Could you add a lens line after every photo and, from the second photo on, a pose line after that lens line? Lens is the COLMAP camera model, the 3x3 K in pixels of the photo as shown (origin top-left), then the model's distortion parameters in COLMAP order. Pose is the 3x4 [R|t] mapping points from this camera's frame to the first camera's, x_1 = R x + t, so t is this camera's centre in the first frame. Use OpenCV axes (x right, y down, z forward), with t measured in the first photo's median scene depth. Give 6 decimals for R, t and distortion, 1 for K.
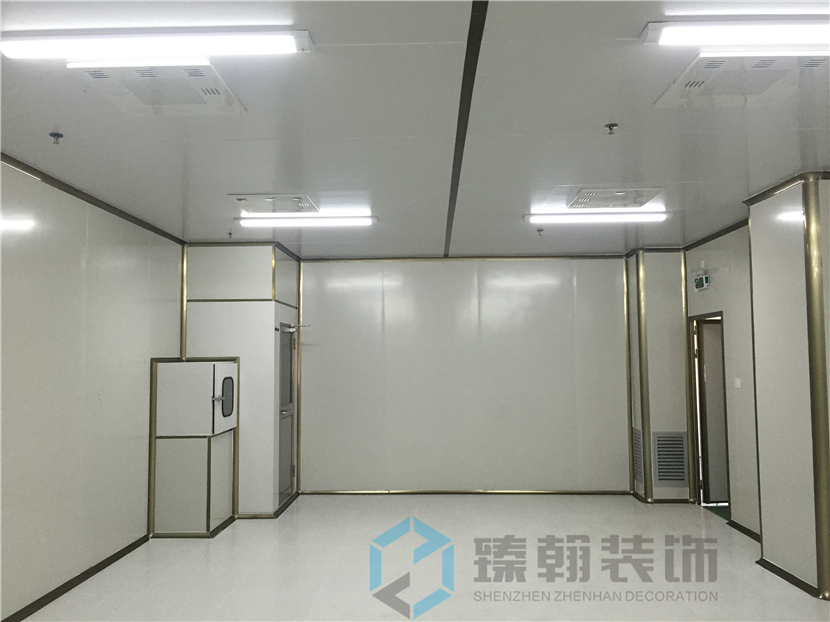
lens RADIAL K [[709.4, 0, 415.0], [0, 709.4, 311.0], [0, 0, 1]] dist [0.080387, -0.112781]
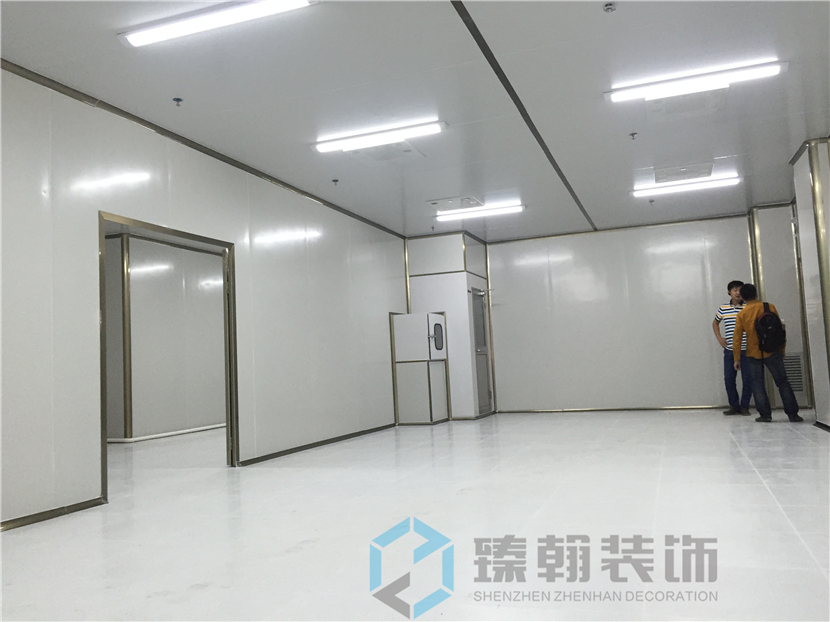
lens RADIAL K [[710.7, 0, 419.2], [0, 710.7, 311.3], [0, 0, 1]] dist [0.084445, -0.113749]
pose [[0.949788, -0.065481, -0.305966, 0.148820], [0.065724, 0.997792, -0.009519, 0.073818], [0.305914, -0.011068, 0.951995, -0.404235]]
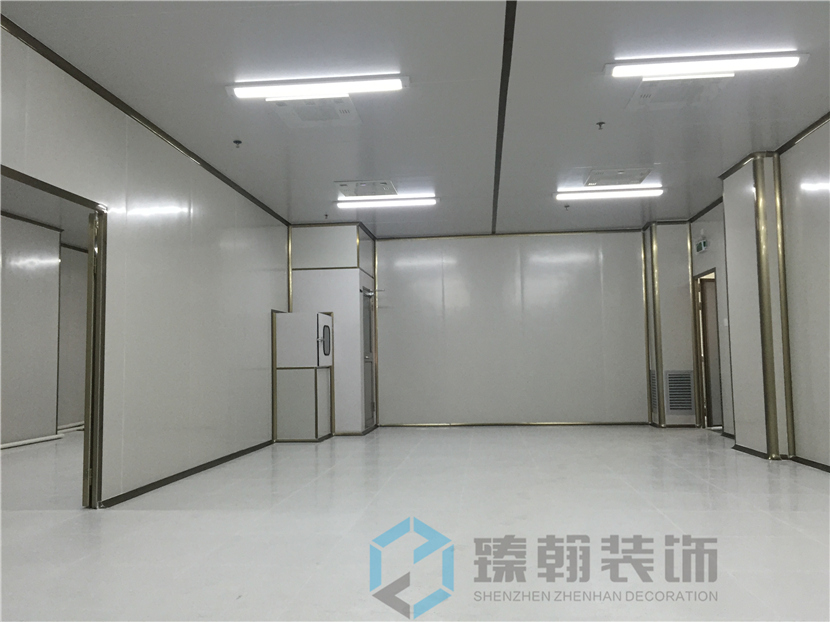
lens RADIAL K [[710.7, 0, 419.2], [0, 710.7, 311.3], [0, 0, 1]] dist [0.084445, -0.113749]
pose [[0.997765, -0.015921, -0.064898, -0.007209], [0.015713, 0.999870, -0.003712, 0.069852], [0.064948, 0.002684, 0.997885, -0.272791]]
